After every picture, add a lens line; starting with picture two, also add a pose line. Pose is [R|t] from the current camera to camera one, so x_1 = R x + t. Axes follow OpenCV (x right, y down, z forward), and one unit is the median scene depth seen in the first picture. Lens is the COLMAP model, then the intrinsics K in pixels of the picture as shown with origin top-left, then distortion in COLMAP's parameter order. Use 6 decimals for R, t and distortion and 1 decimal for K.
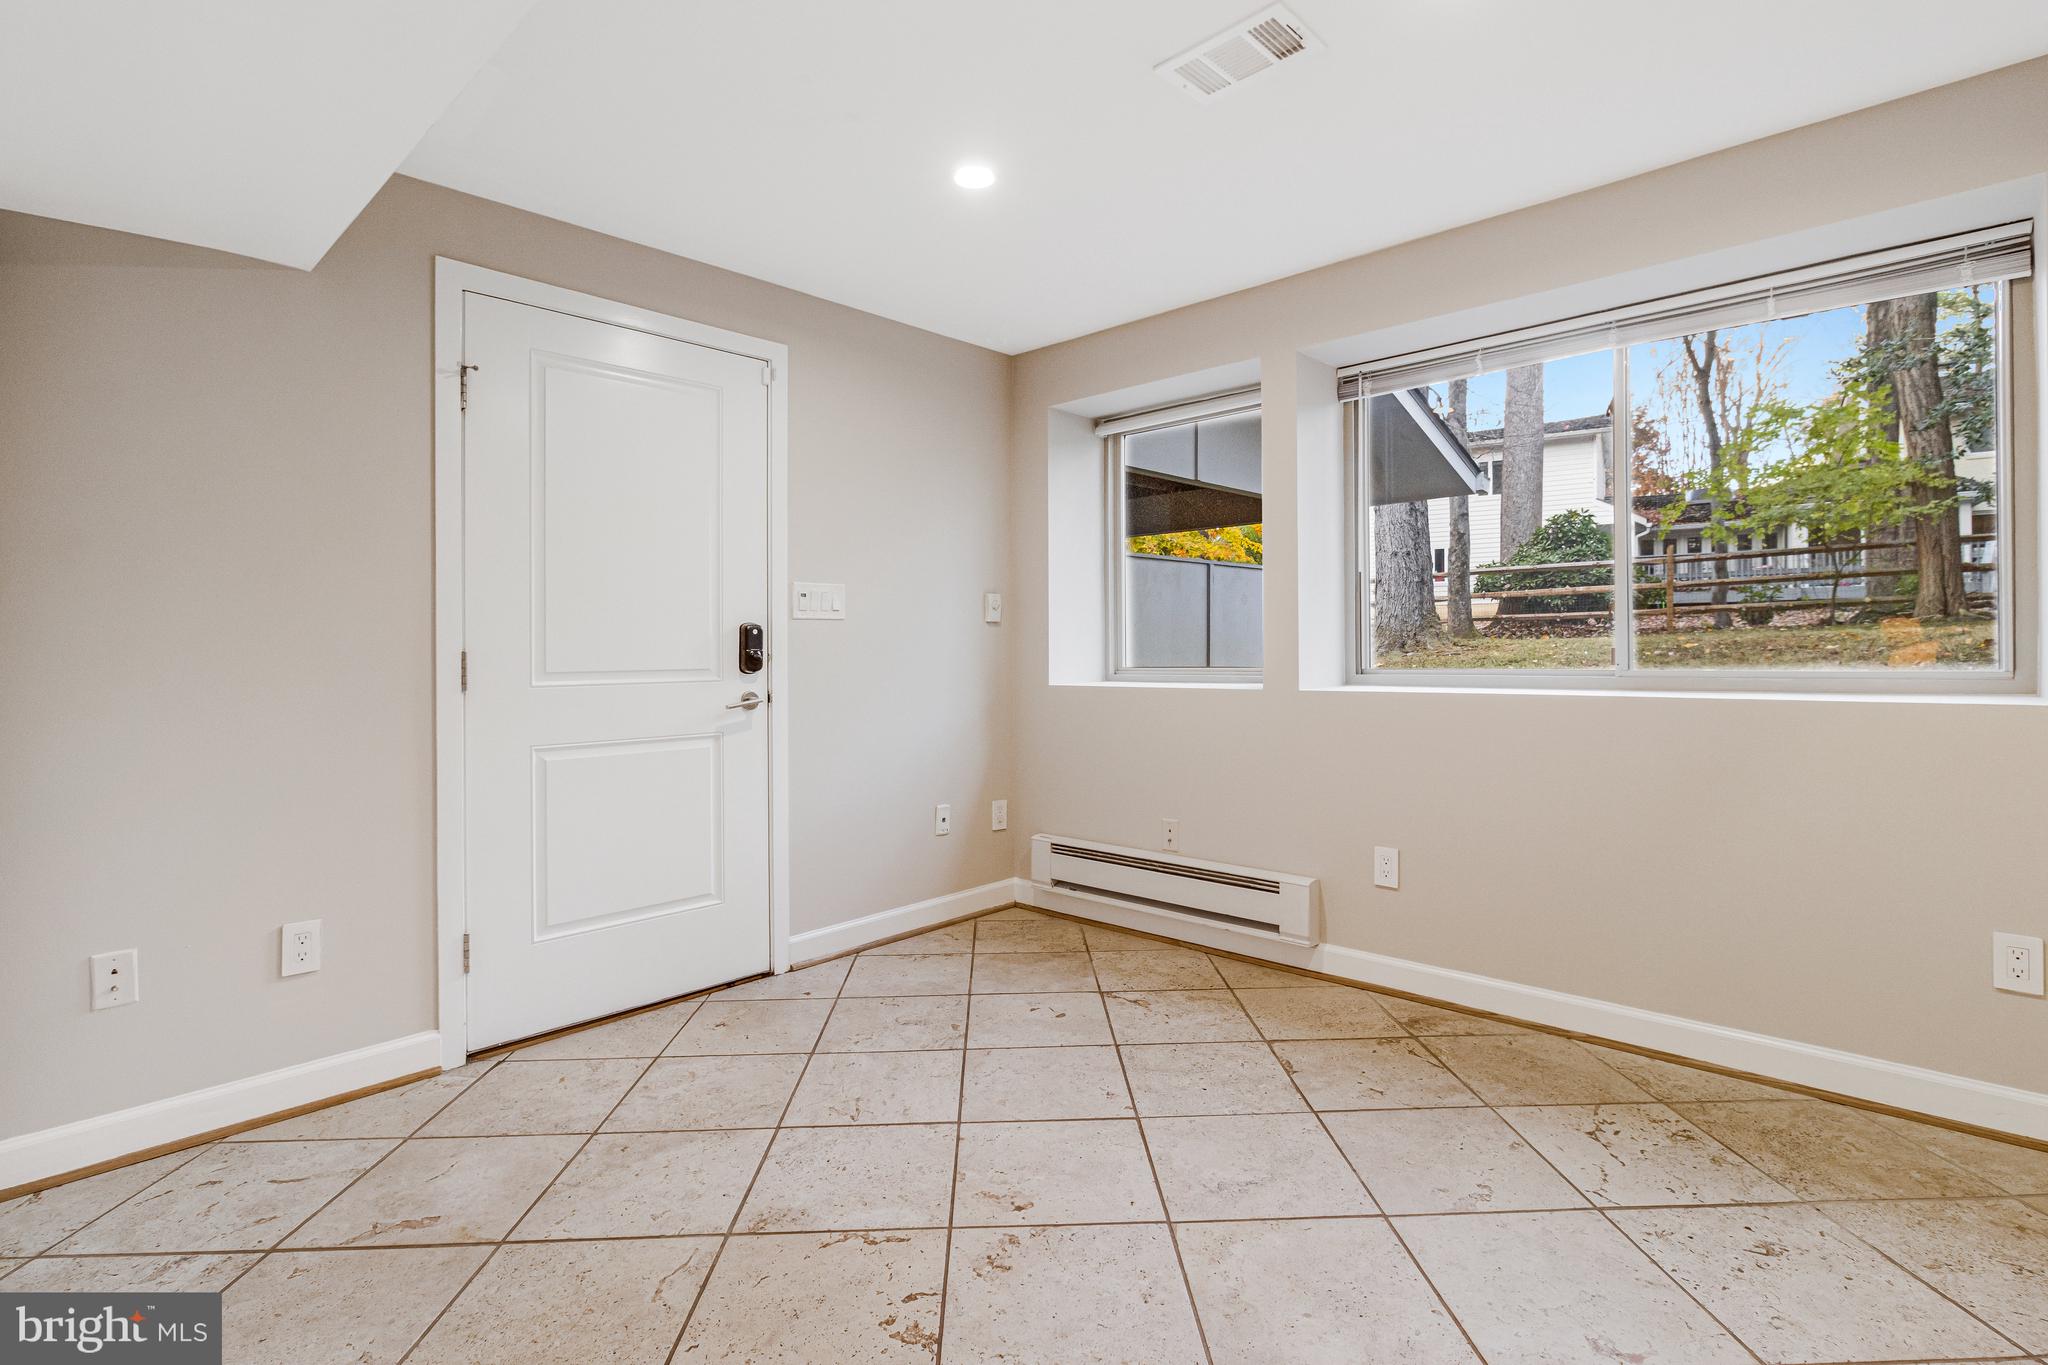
lens RADIAL K [[993.6, 0, 1027.4], [0, 993.6, 648.5], [0, 0, 1]] dist [0.020813, 0.000273]
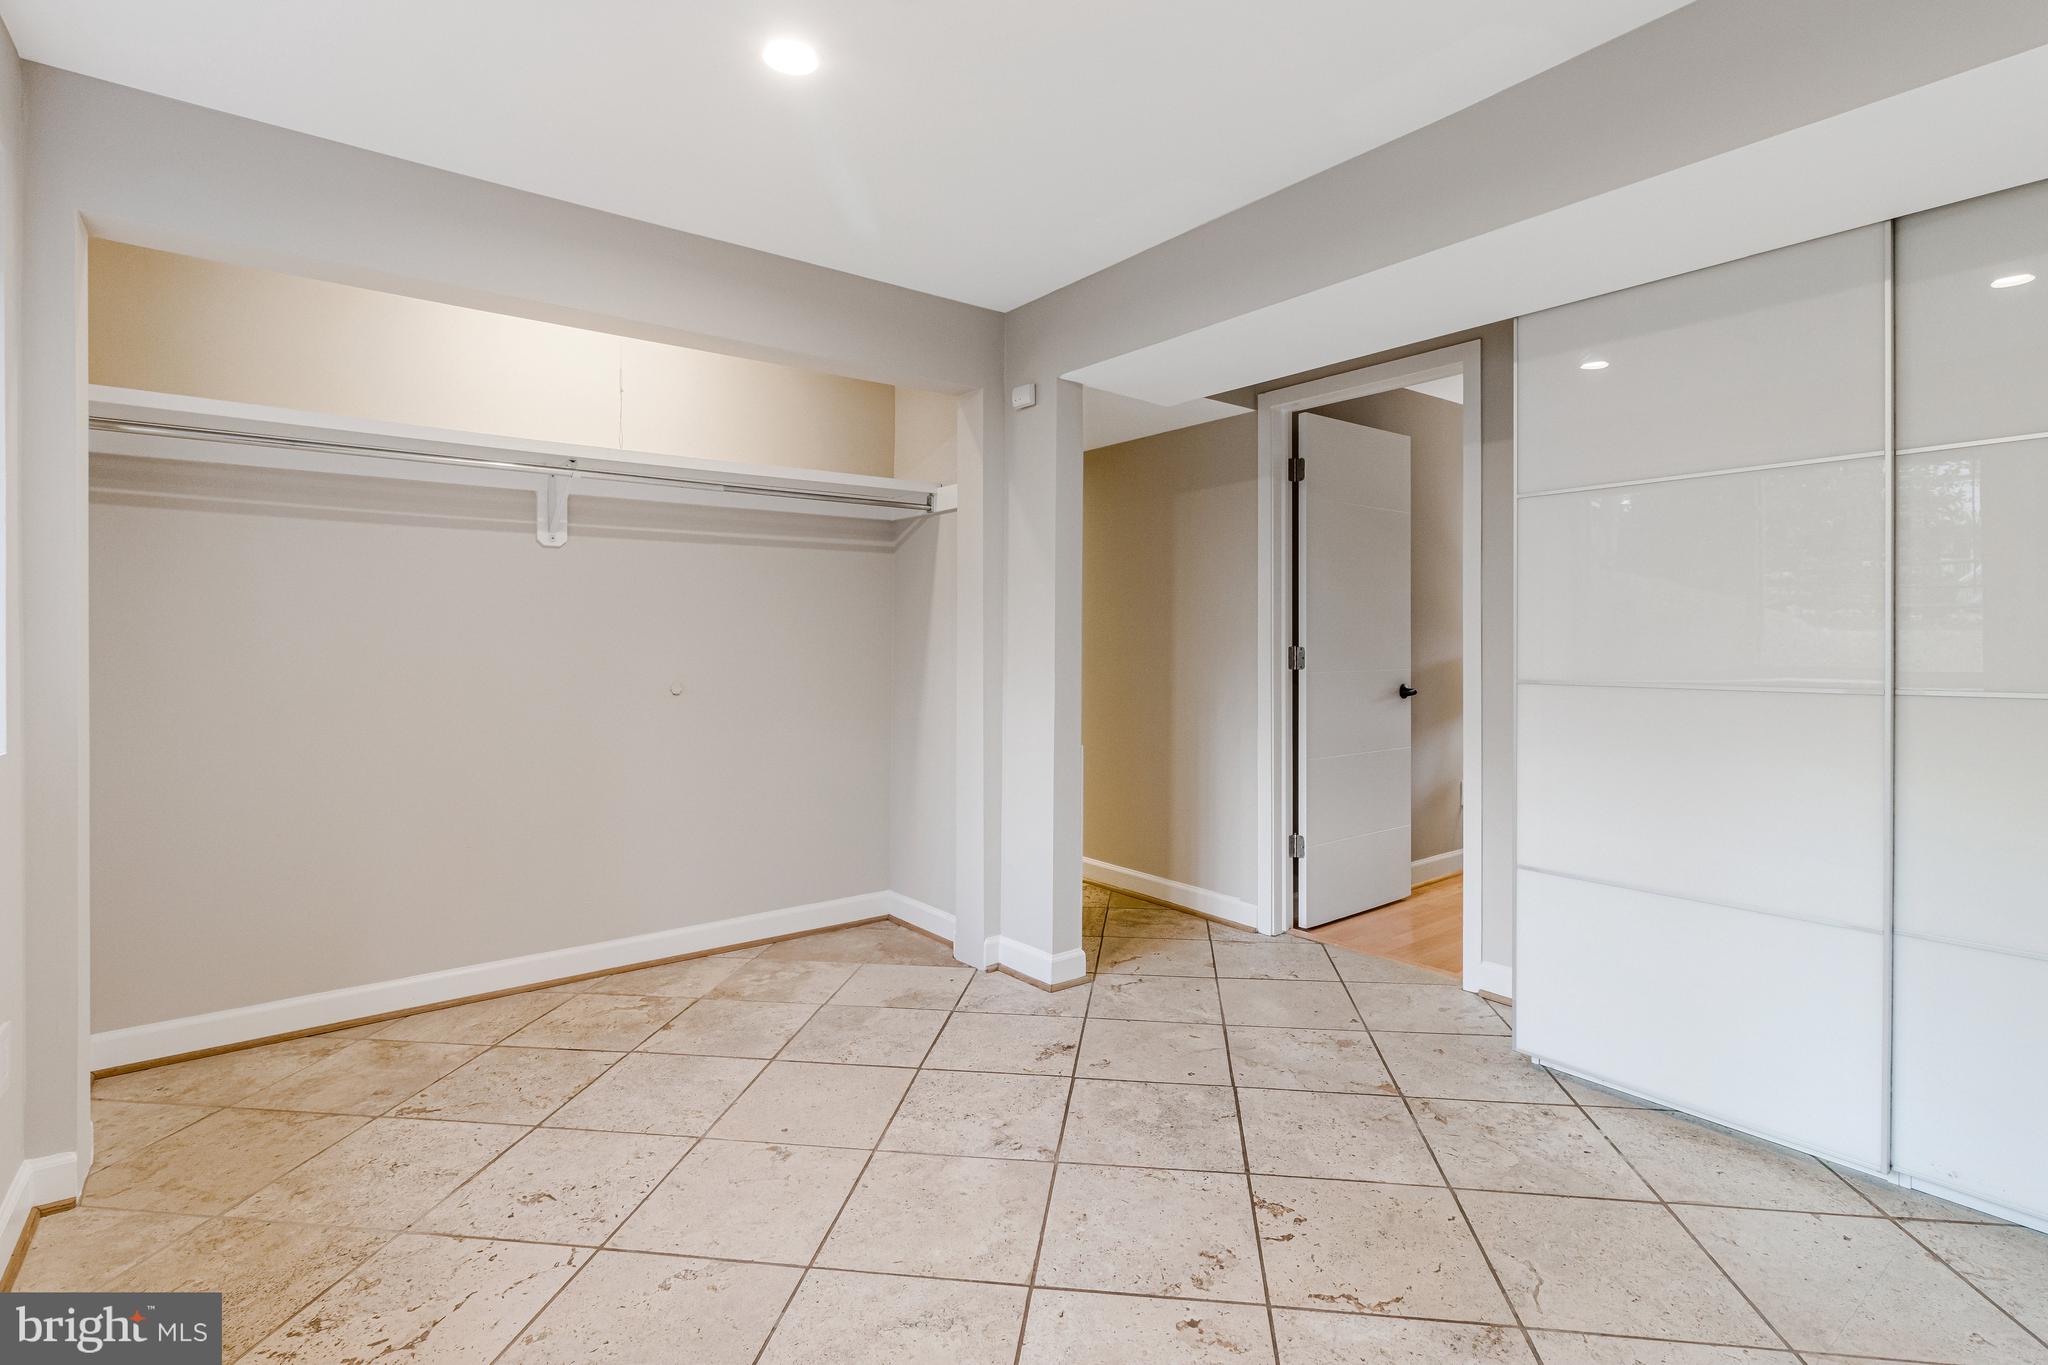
lens RADIAL K [[993.6, 0, 1027.4], [0, 993.6, 648.5], [0, 0, 1]] dist [0.020813, 0.000273]
pose [[-0.986356, 0.011192, 0.164244, -0.017301], [0.012176, 0.999913, 0.004988, -0.033944], [-0.164174, 0.006920, -0.986407, 1.997738]]
